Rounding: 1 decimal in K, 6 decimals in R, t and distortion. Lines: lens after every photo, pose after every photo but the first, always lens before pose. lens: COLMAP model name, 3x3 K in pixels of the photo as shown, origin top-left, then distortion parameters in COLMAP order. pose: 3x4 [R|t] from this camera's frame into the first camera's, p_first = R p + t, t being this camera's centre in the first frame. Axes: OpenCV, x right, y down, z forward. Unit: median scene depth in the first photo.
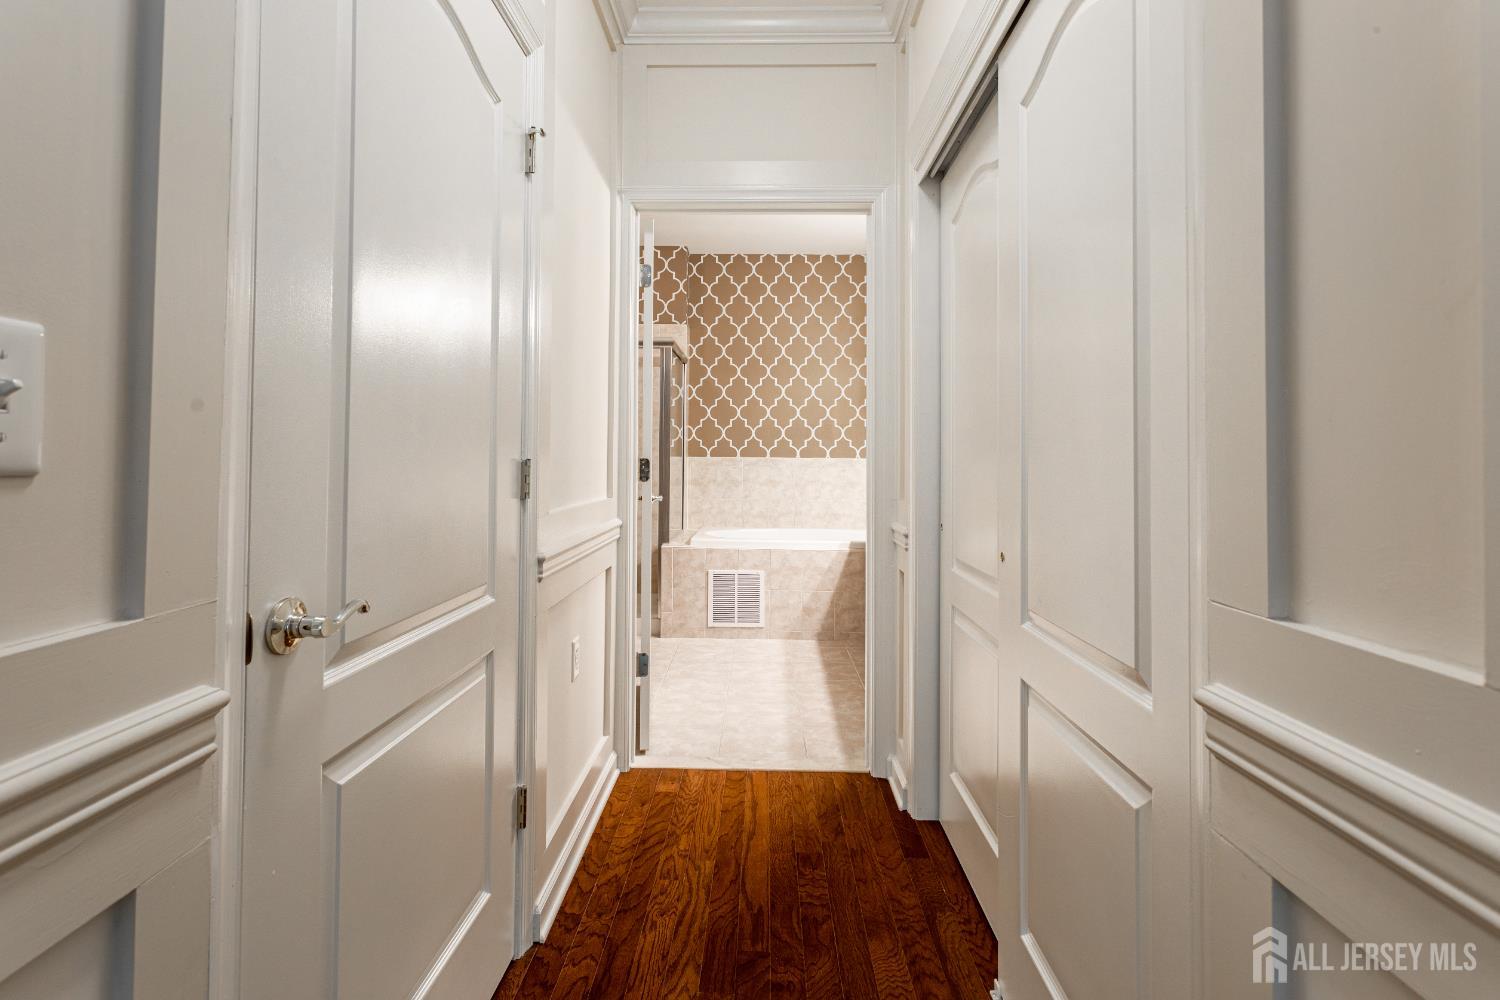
lens RADIAL K [[734.9, 0, 738.3], [0, 734.9, 428.9], [0, 0, 1]] dist [-0.000673, 0.002538]
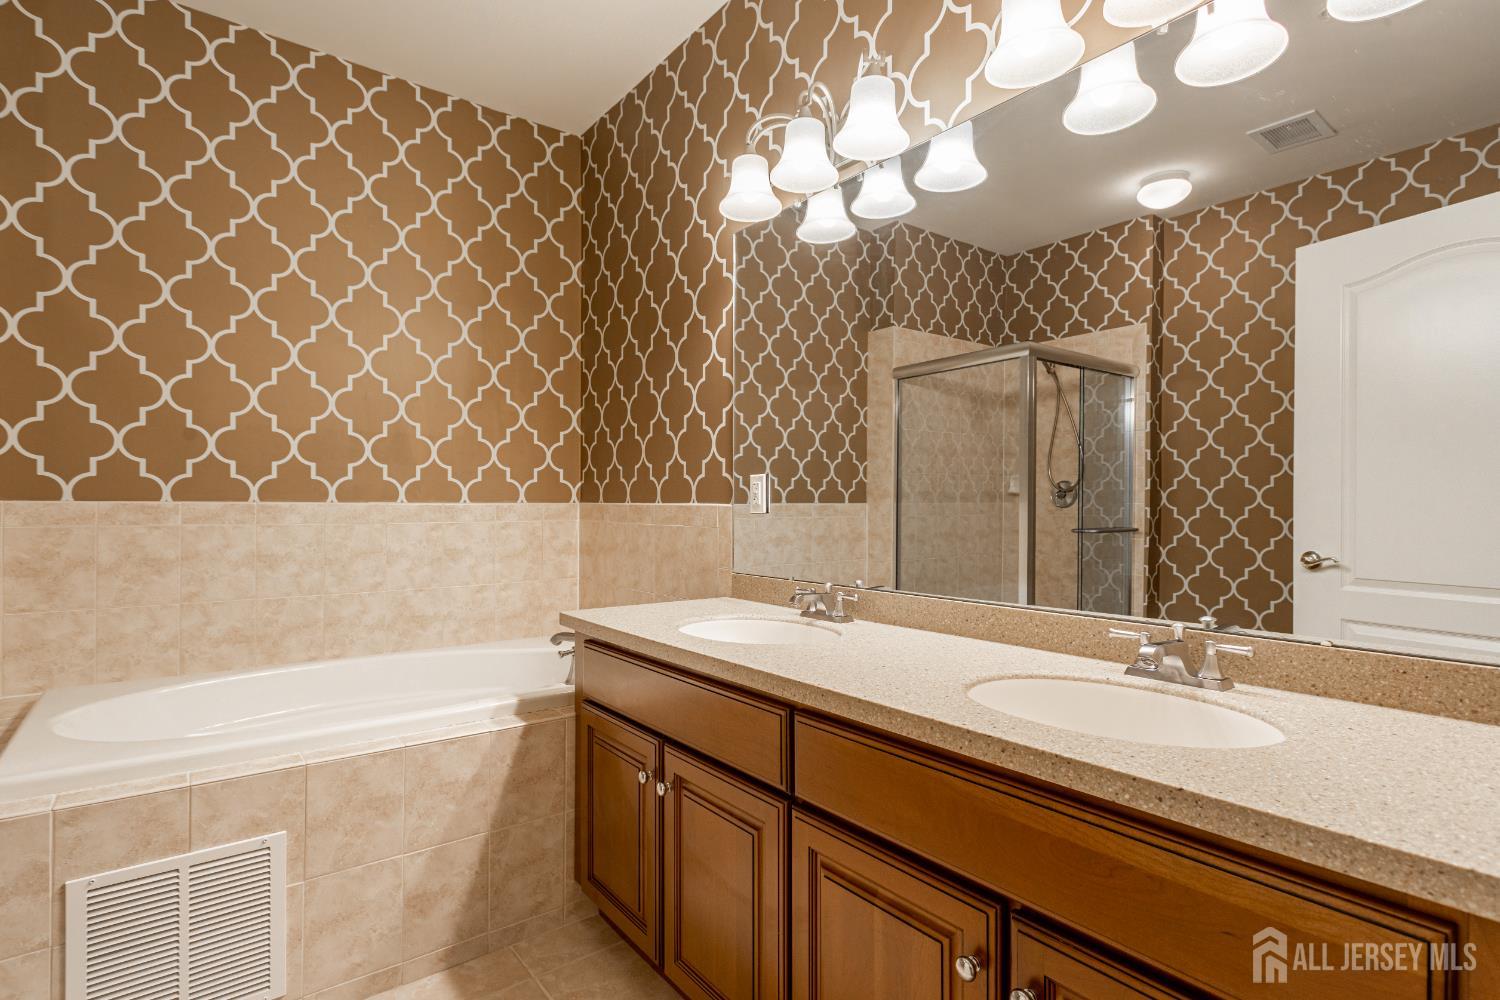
lens RADIAL K [[734.9, 0, 731.9], [0, 734.9, 503.4], [0, 0, 1]] dist [-0.000673, 0.002538]
pose [[0.772185, -0.004608, 0.635382, -0.017043], [-0.020467, 0.999274, 0.032120, 0.020305], [-0.635069, -0.037807, 0.771530, 0.490533]]
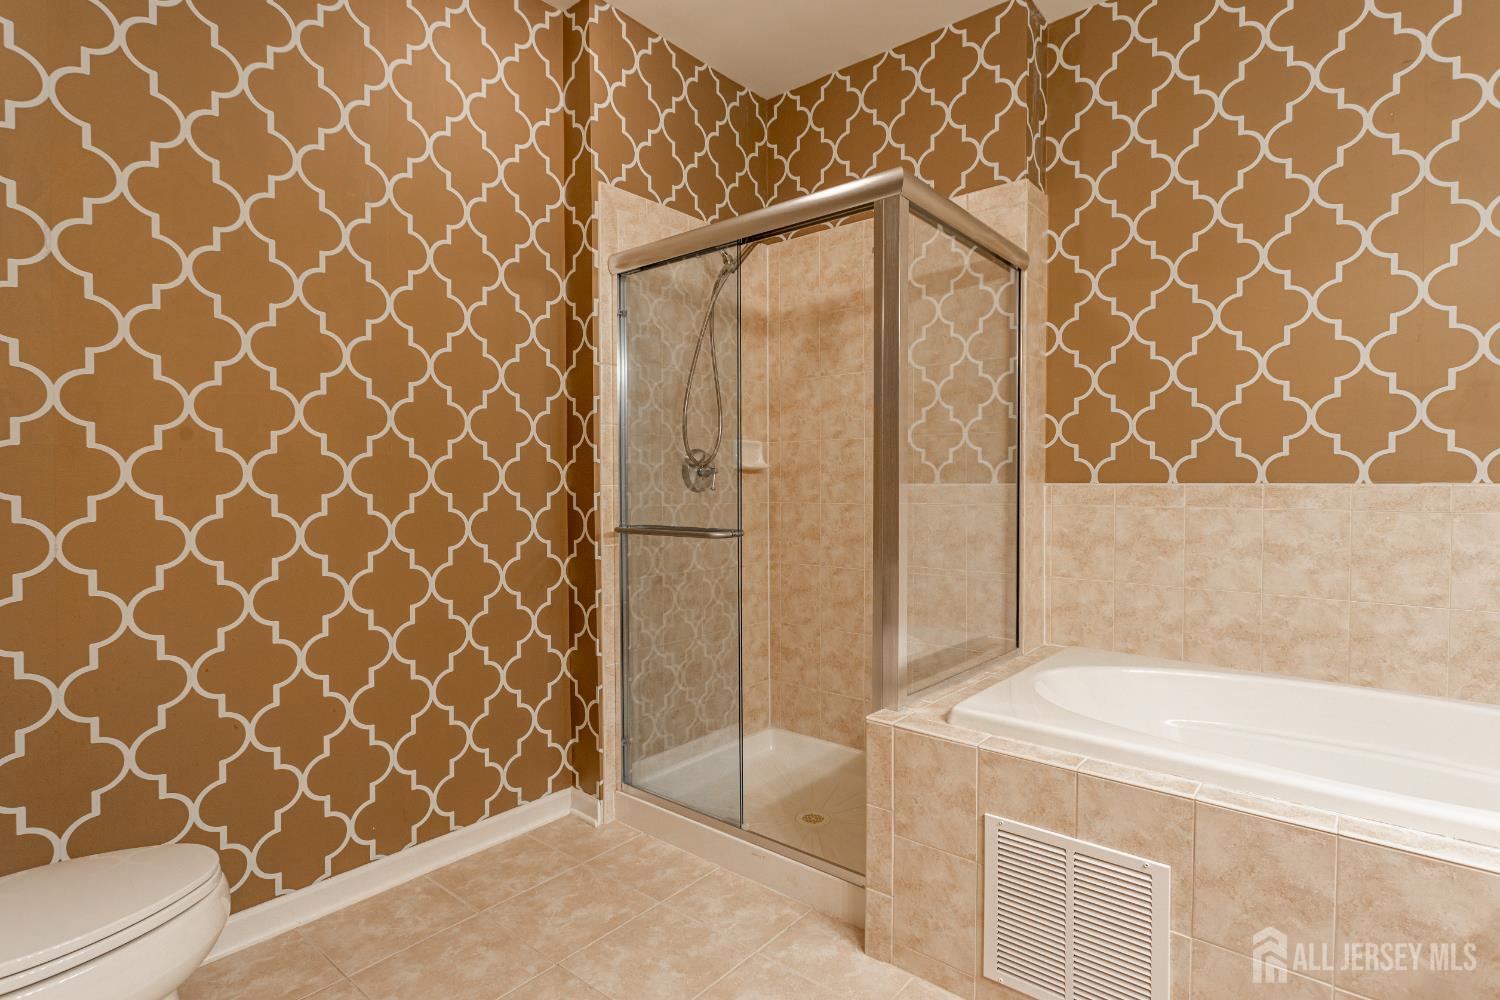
lens RADIAL K [[734.9, 0, 753.0], [0, 734.9, 499.5], [0, 0, 1]] dist [-0.000673, 0.002538]
pose [[0.787868, 0.003284, -0.615835, 0.068169], [0.031703, 0.998444, 0.045884, 0.021662], [0.615028, -0.055674, 0.786538, 0.541546]]
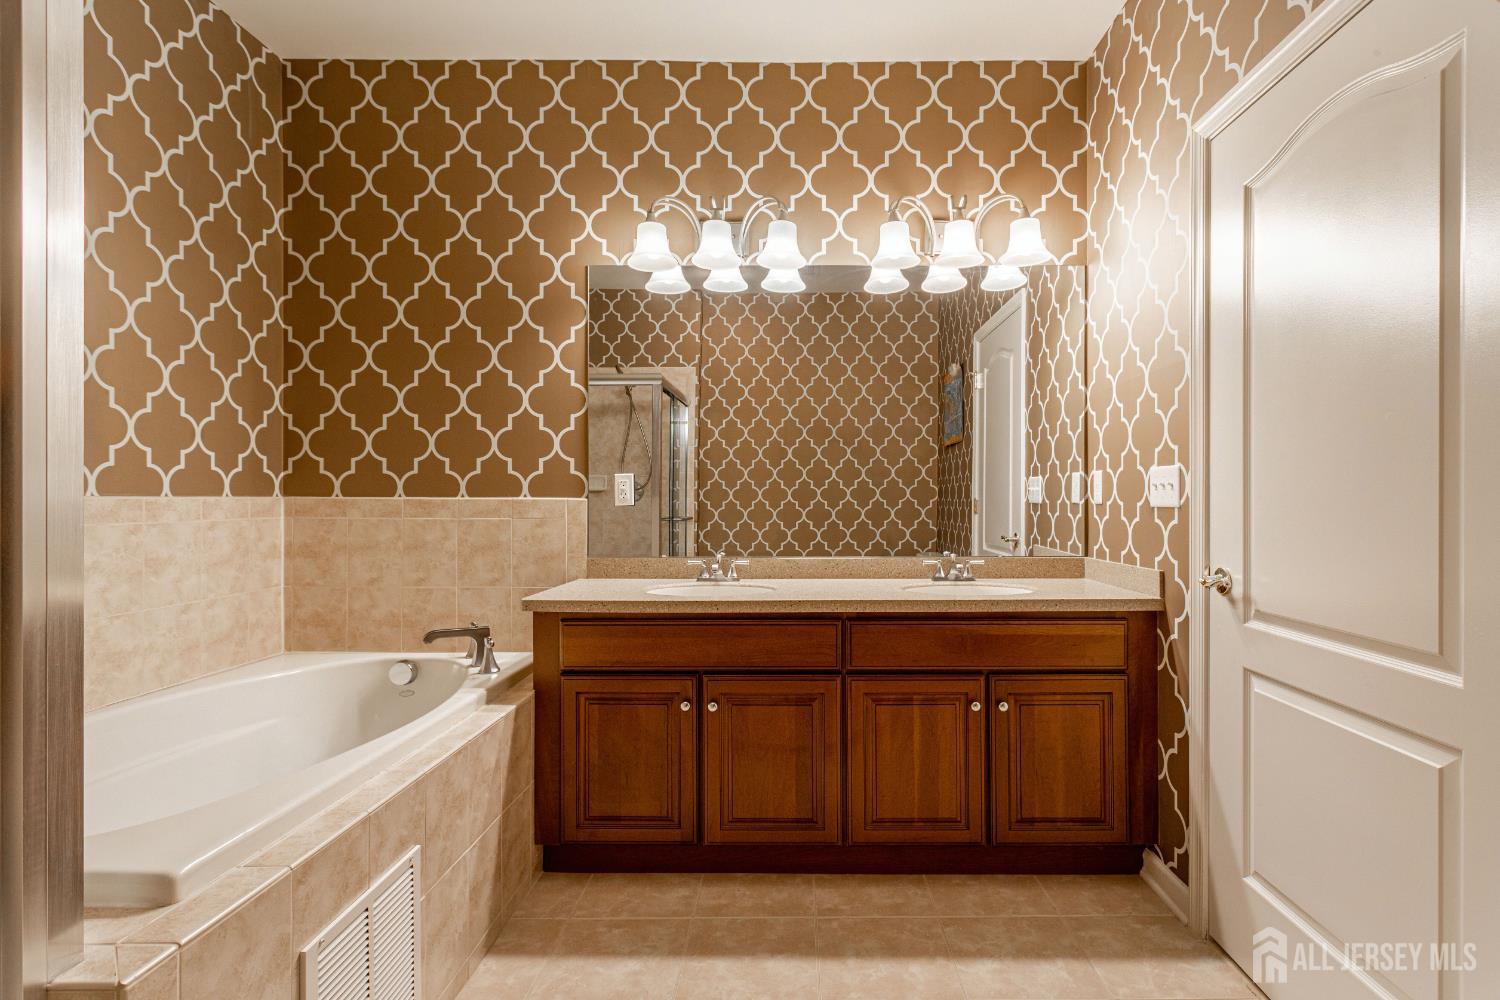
lens RADIAL K [[765.5, 0, 763.6], [0, 765.5, 504.2], [0, 0, 1]] dist [0.011892, -0.000623]
pose [[-0.027538, -0.010455, 0.999566, -0.246440], [-0.038195, 0.999226, 0.009399, 0.028256], [-0.998891, -0.037919, -0.027916, 0.697277]]
